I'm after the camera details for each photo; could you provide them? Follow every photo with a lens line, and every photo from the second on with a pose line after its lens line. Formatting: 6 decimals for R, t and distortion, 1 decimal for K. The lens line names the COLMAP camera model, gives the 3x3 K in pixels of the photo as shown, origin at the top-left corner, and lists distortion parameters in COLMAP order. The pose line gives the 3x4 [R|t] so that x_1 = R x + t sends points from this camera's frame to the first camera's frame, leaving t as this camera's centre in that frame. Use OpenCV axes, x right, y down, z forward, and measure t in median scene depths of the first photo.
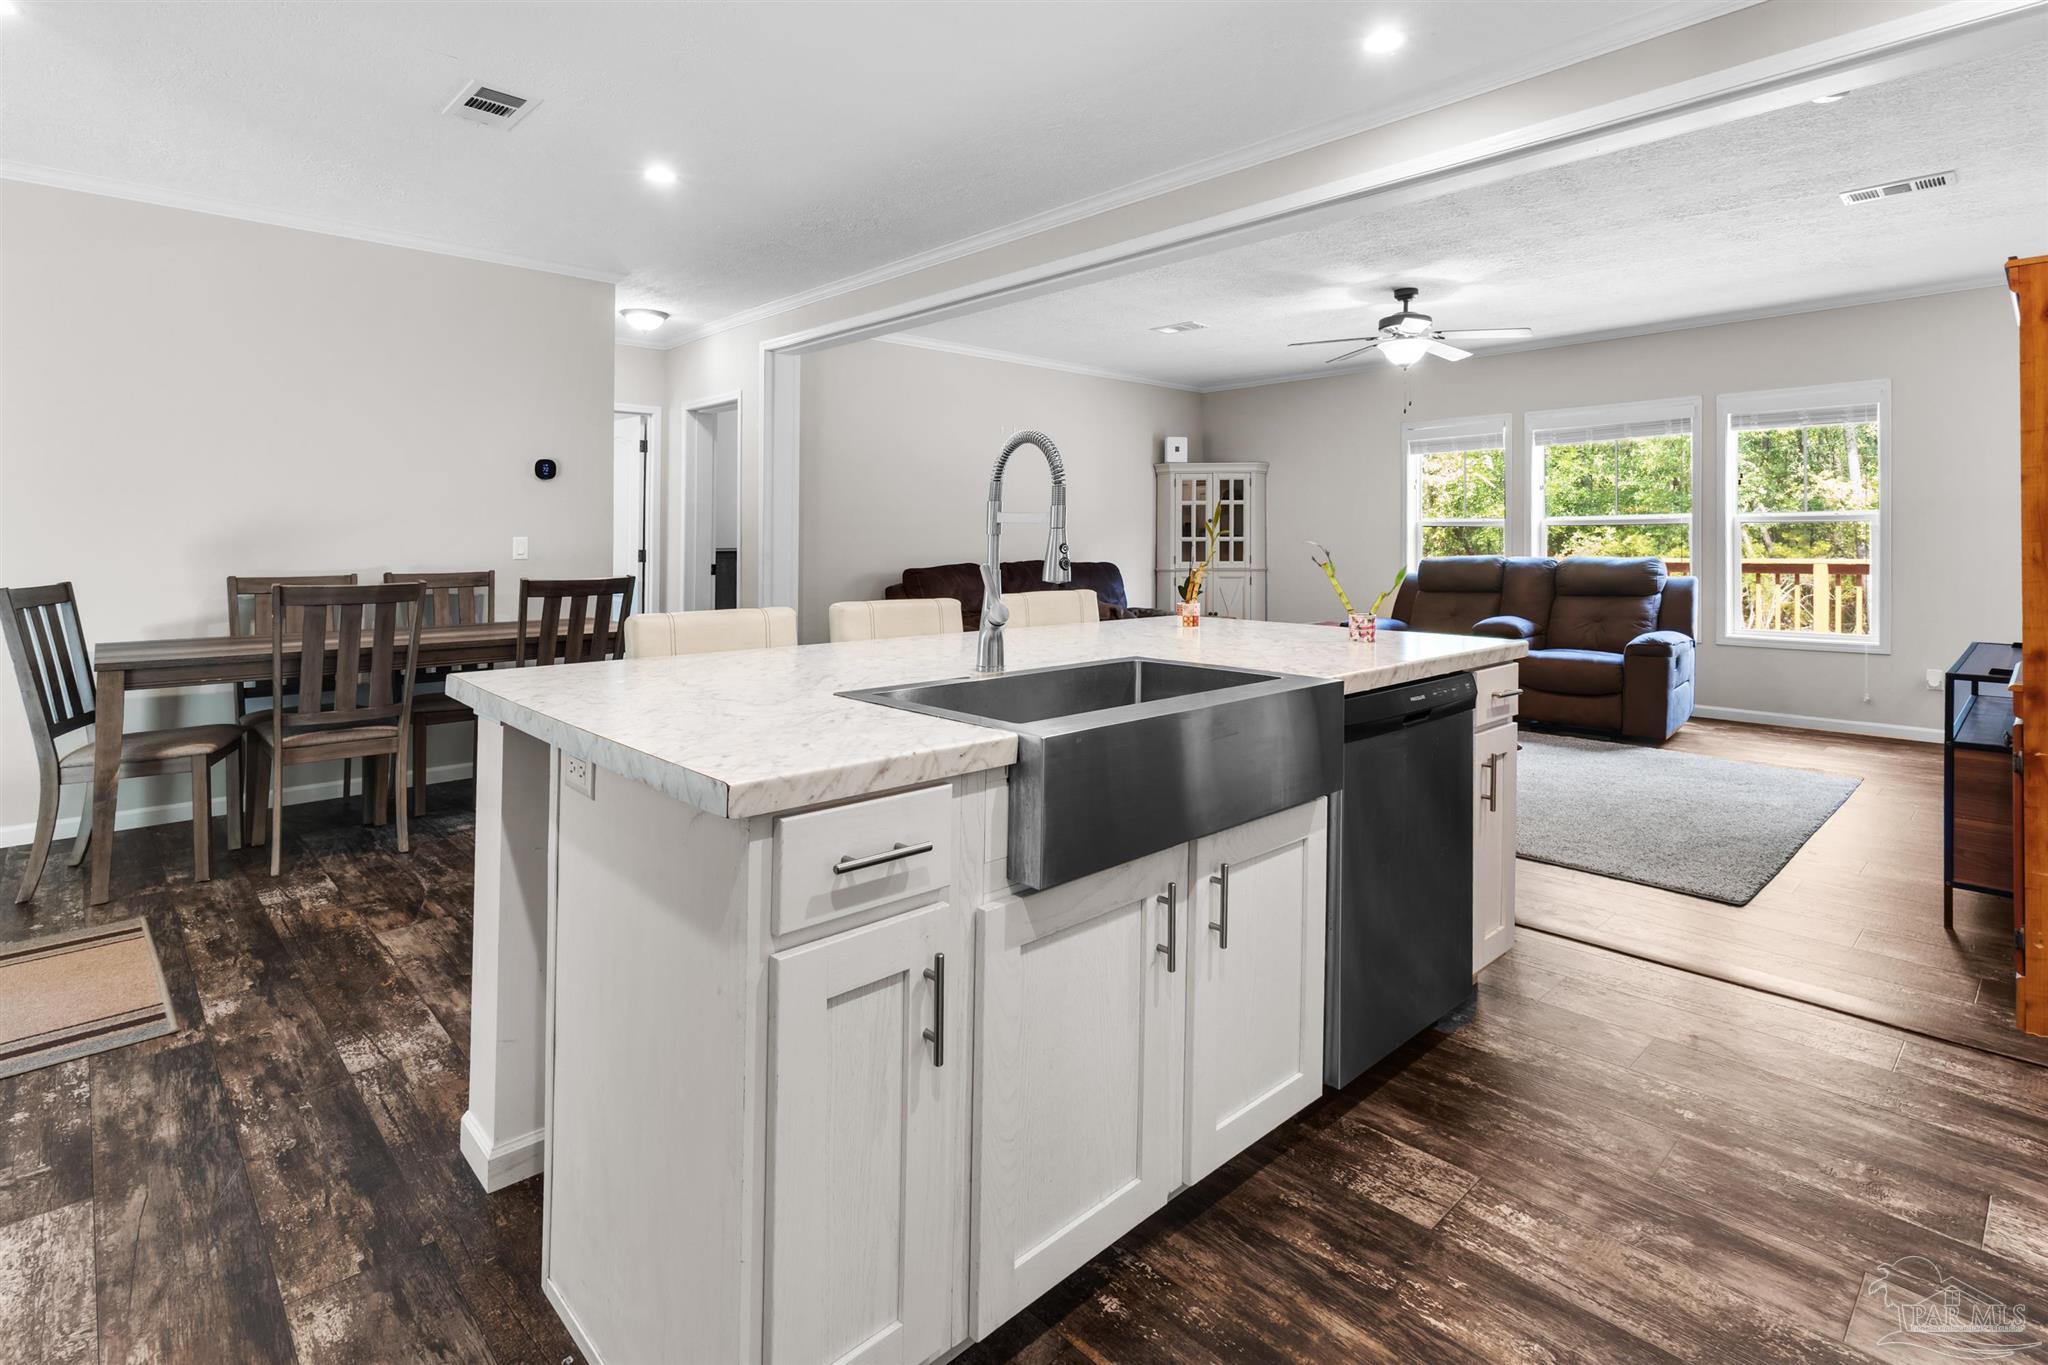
lens RADIAL K [[993.8, 0, 1035.7], [0, 993.8, 533.5], [0, 0, 1]] dist [0.002647, -0.001618]
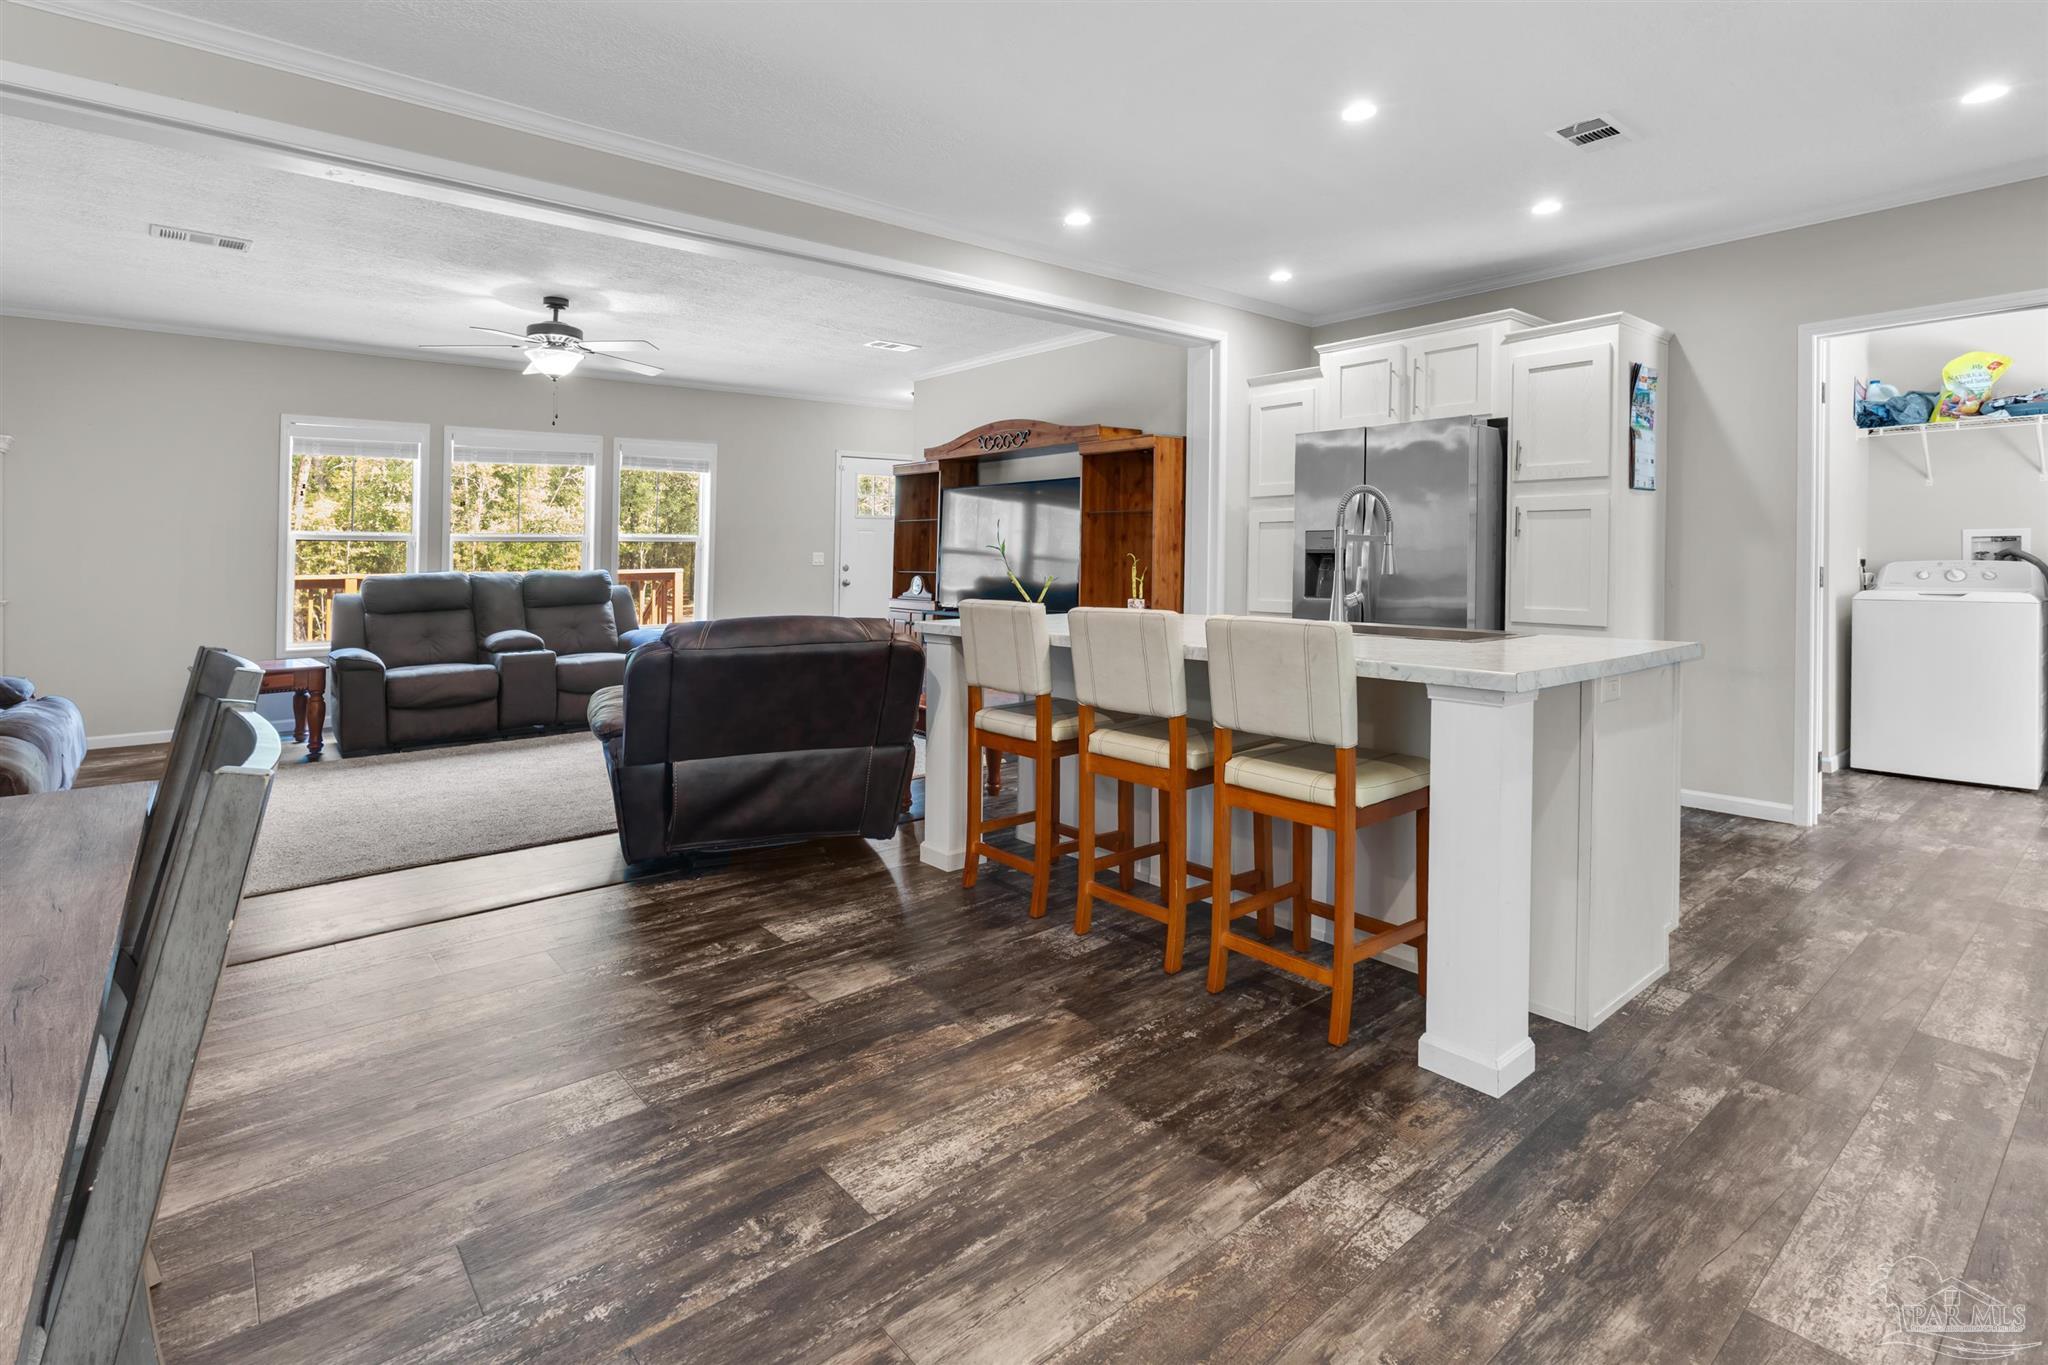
lens RADIAL K [[993.8, 0, 1021.7], [0, 993.8, 538.1], [0, 0, 1]] dist [0.002647, -0.001618]
pose [[0.066756, 0.018229, 0.997603, -0.459196], [-0.003153, 0.999832, -0.018059, 0.005509], [-0.997764, -0.001940, 0.066803, 0.387533]]
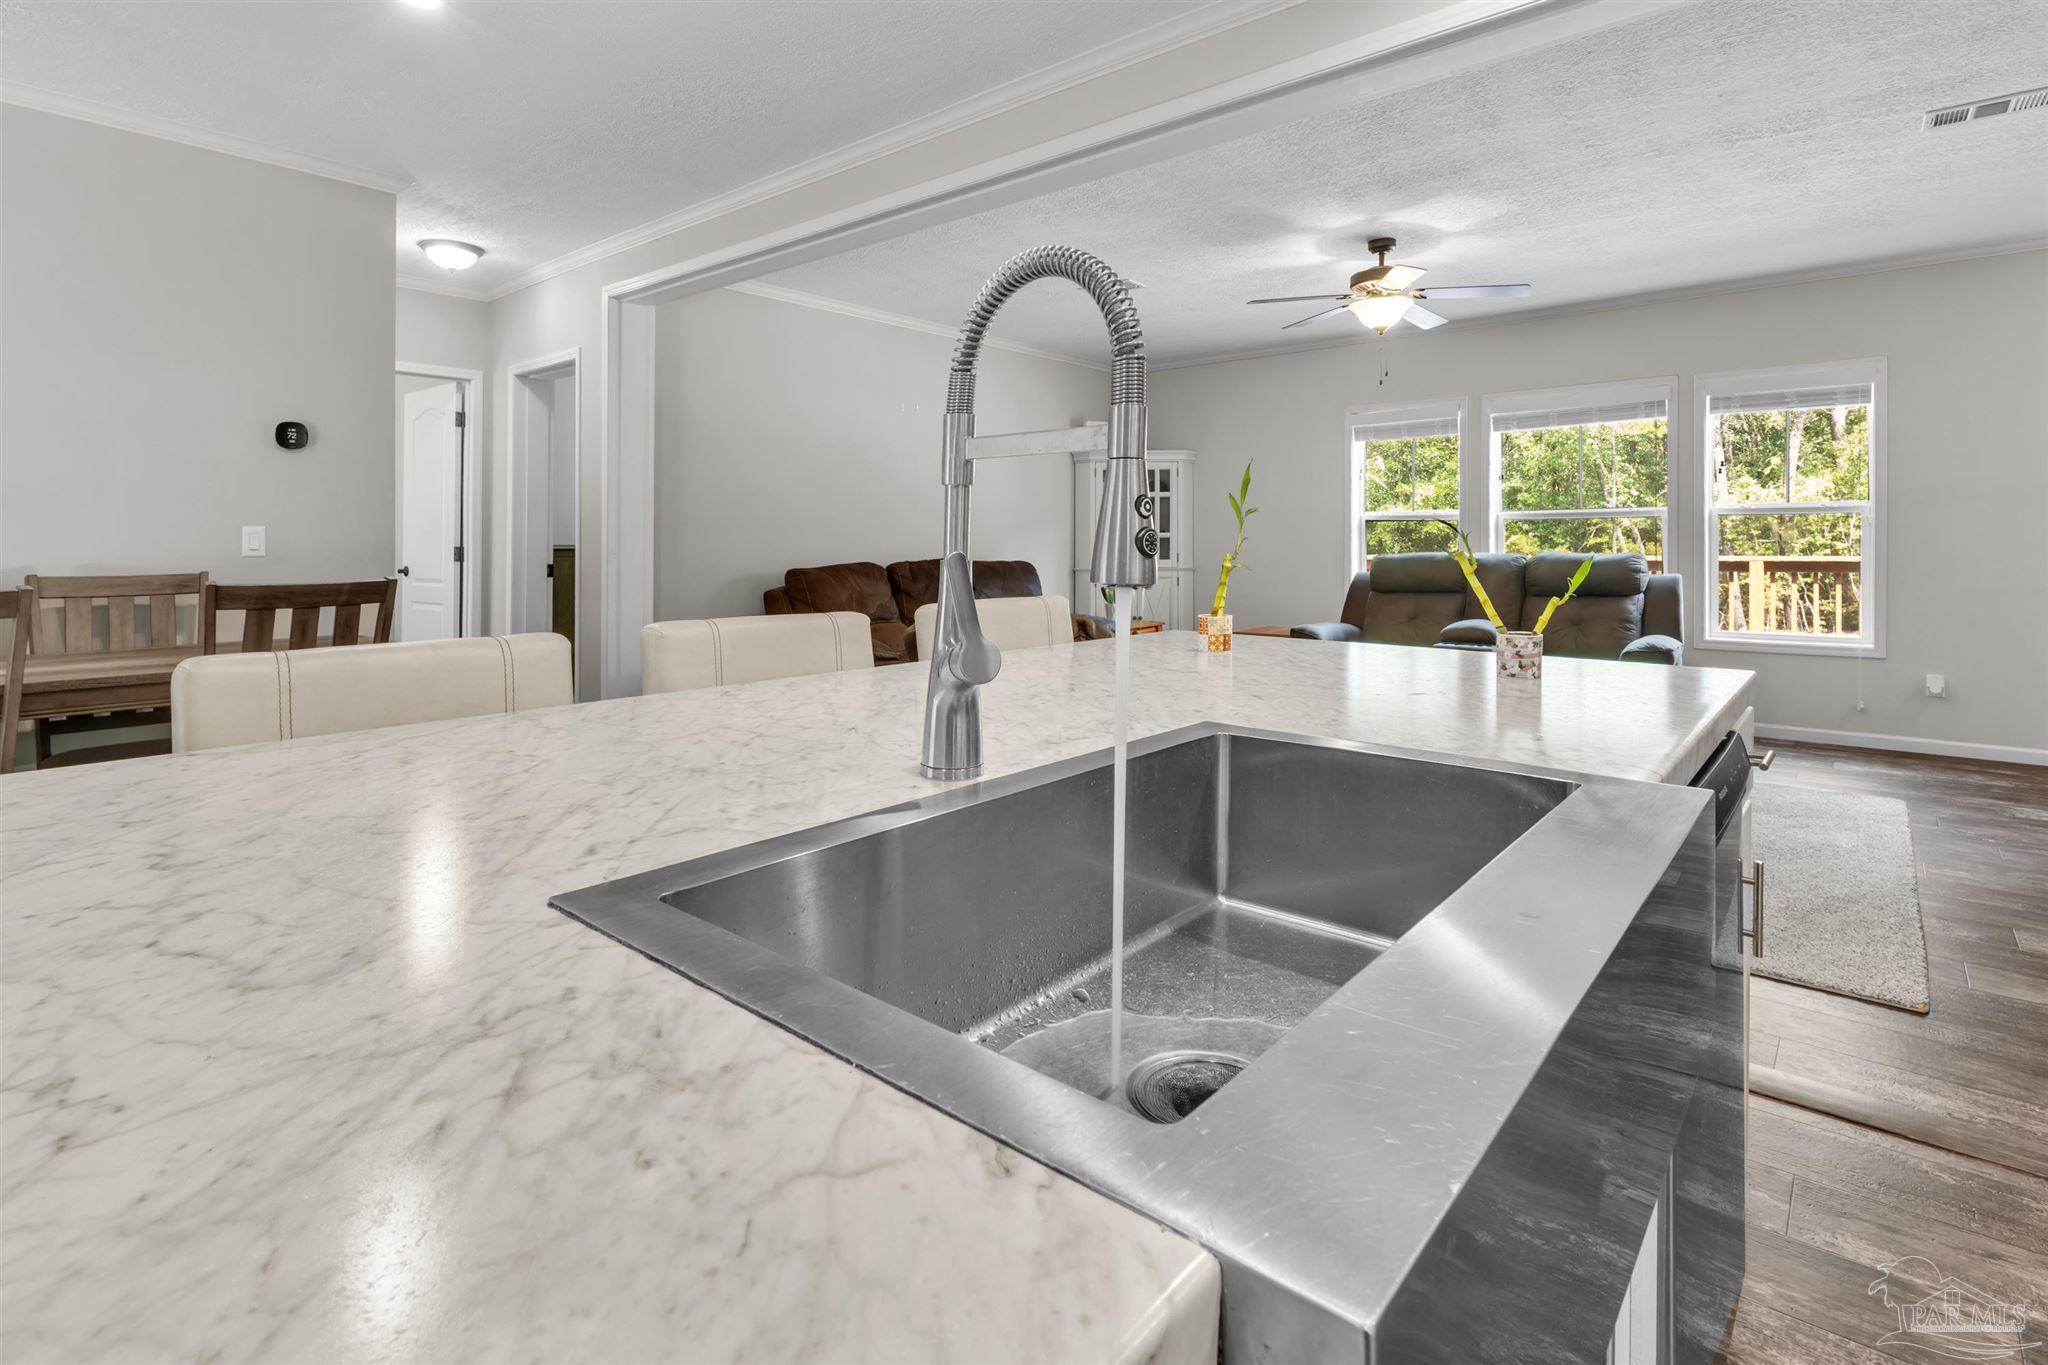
lens RADIAL K [[993.8, 0, 1022.2], [0, 993.8, 549.3], [0, 0, 1]] dist [0.002647, -0.001618]
pose [[0.995299, -0.001293, 0.096844, -0.015697], [-0.000117, 0.999894, 0.014553, 0.006687], [-0.096853, -0.014496, 0.995193, 0.144706]]
